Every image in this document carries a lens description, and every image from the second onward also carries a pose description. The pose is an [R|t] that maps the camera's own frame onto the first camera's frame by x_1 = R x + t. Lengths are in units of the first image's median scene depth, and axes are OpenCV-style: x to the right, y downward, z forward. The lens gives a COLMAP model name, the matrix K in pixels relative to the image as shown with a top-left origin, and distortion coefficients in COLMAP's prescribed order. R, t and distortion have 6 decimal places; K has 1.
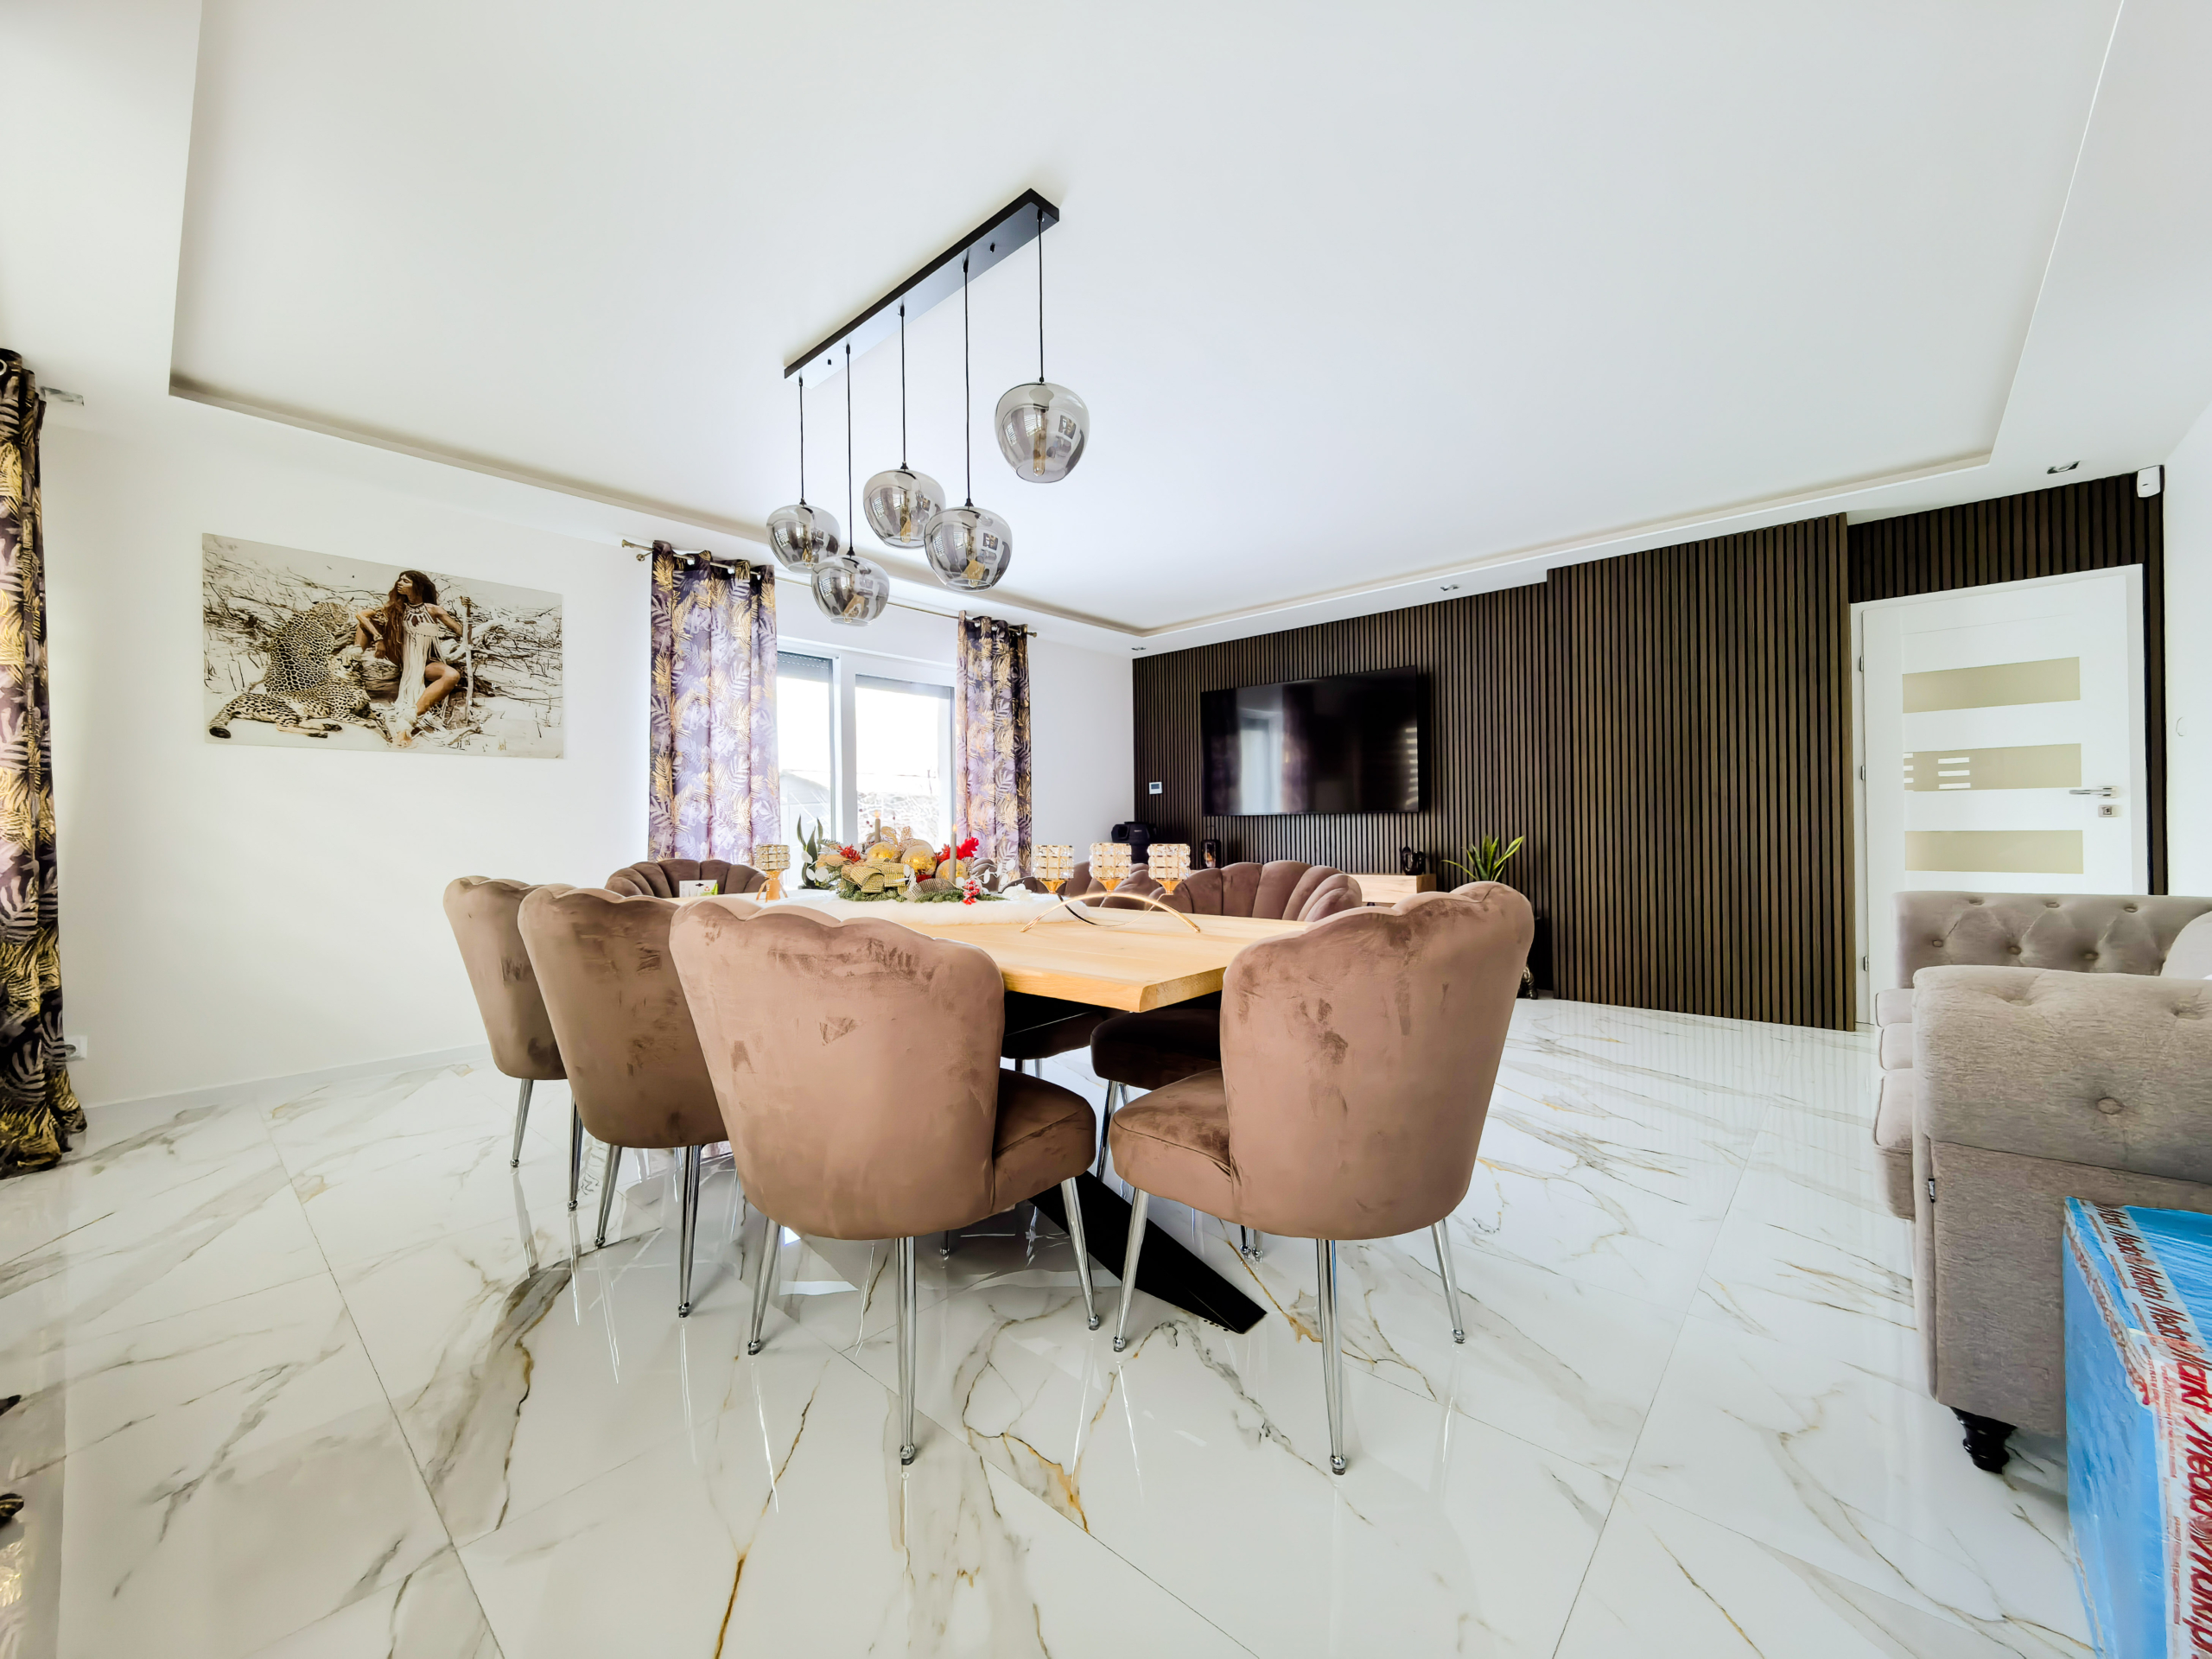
lens RADIAL K [[862.1, 0, 1106.0], [0, 862.1, 829.5], [0, 0, 1]] dist [-0.000959, -0.000445]
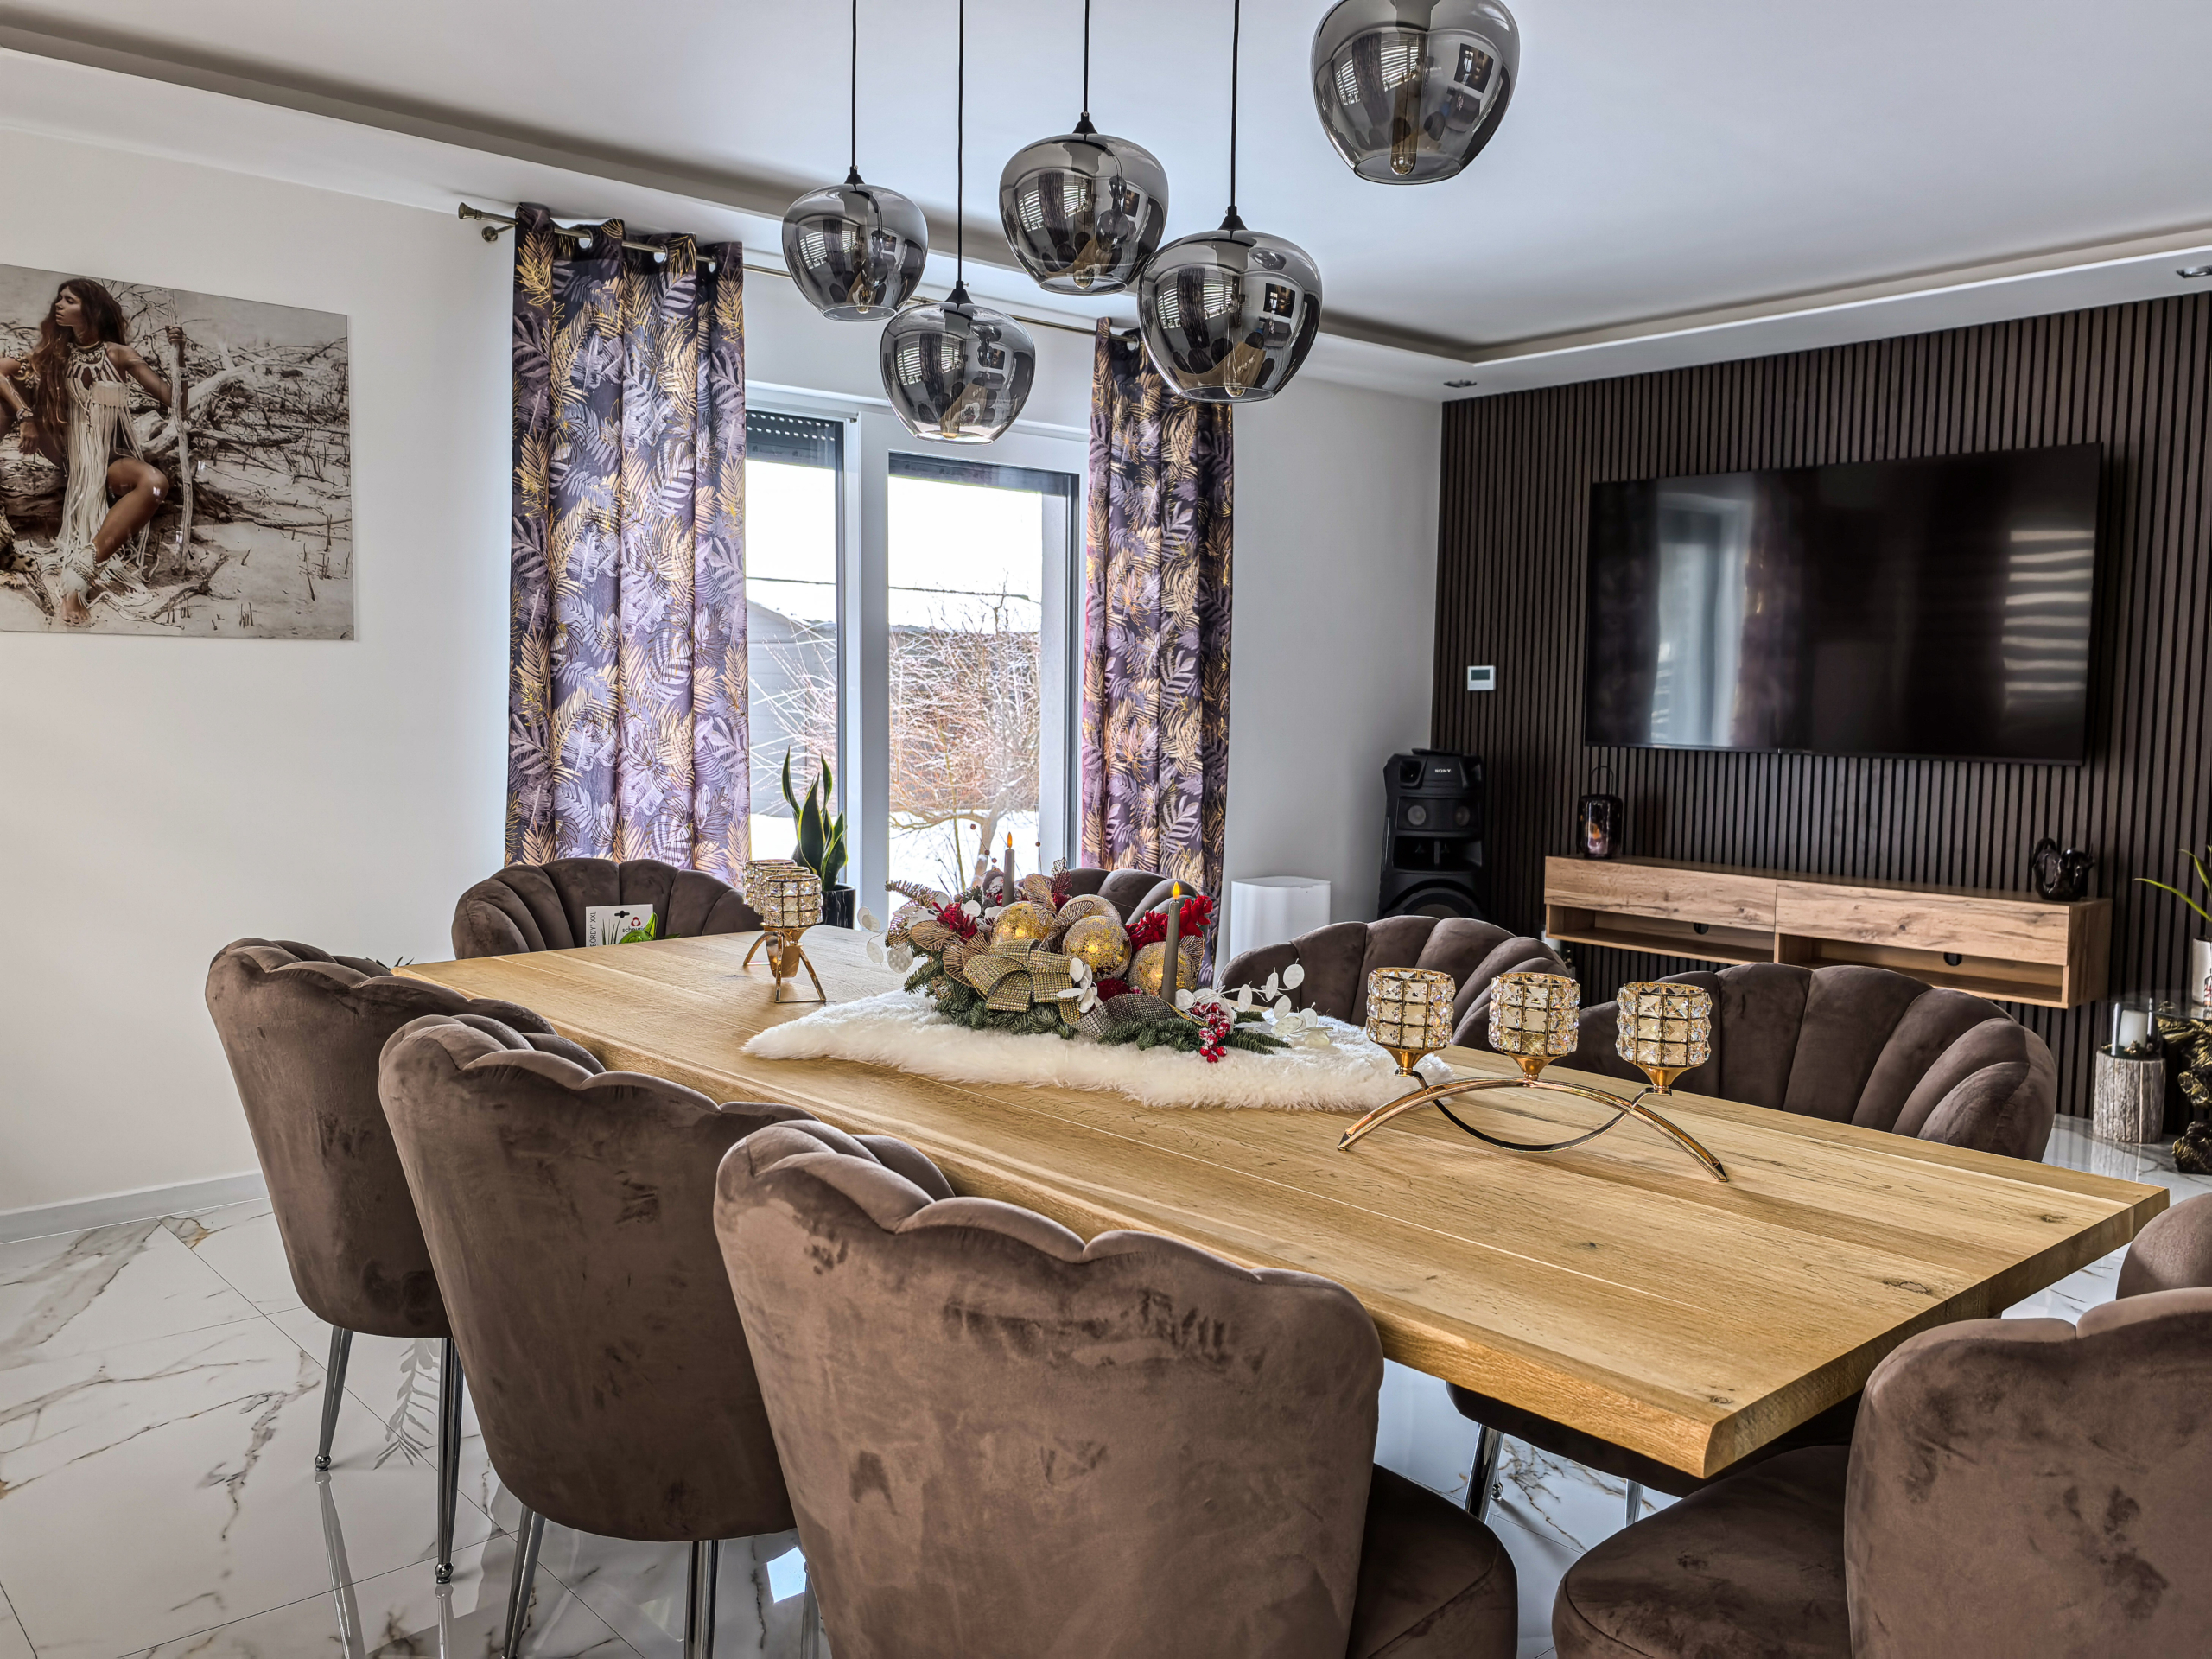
lens RADIAL K [[1753.1, 0, 1090.9], [0, 1753.1, 832.2], [0, 0, 1]] dist [0.000234, 0.019655]
pose [[0.991833, 0.035537, -0.122493, -0.060274], [-0.025301, 0.996134, 0.084128, -0.068579], [0.125009, -0.080342, 0.988897, 0.008278]]
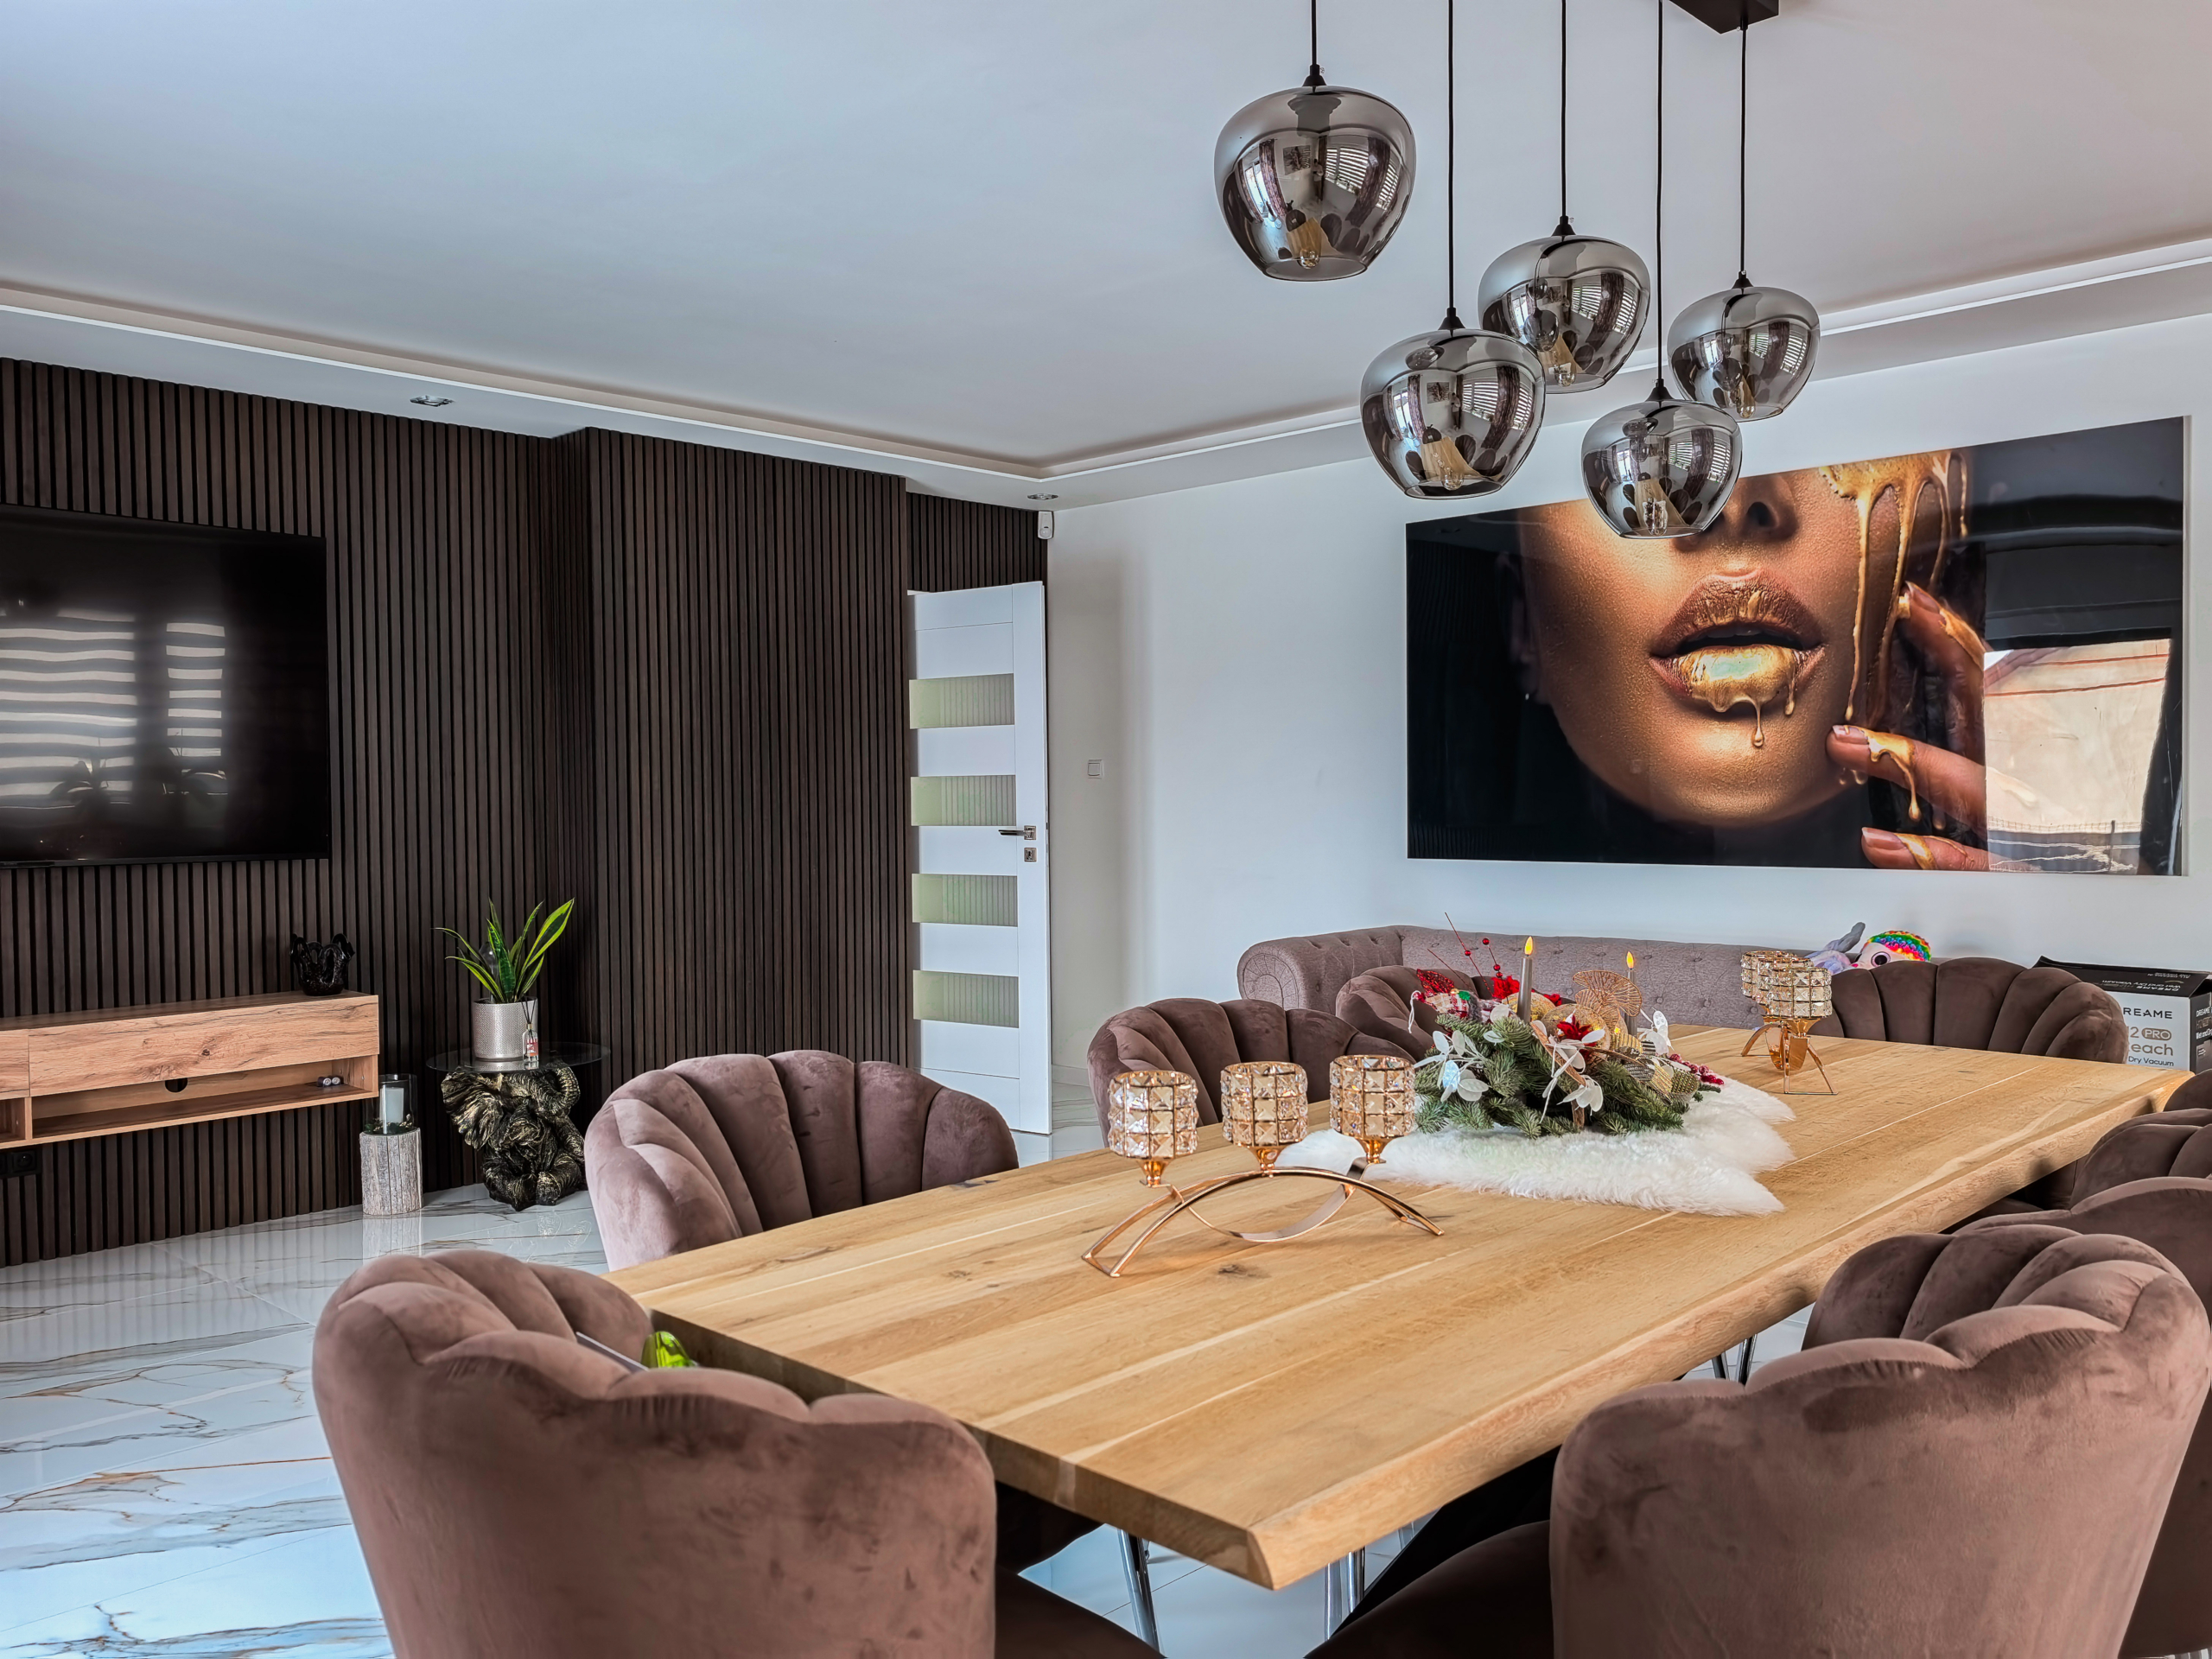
lens RADIAL K [[1712.3, 0, 1106.0], [0, 1712.3, 829.5], [0, 0, 1]] dist [-0.000334, 0.003062]
pose [[0.043789, -0.018151, 0.998876, -0.756074], [0.001063, 0.999835, 0.018122, -0.070493], [-0.999040, 0.000268, 0.043801, 0.769232]]
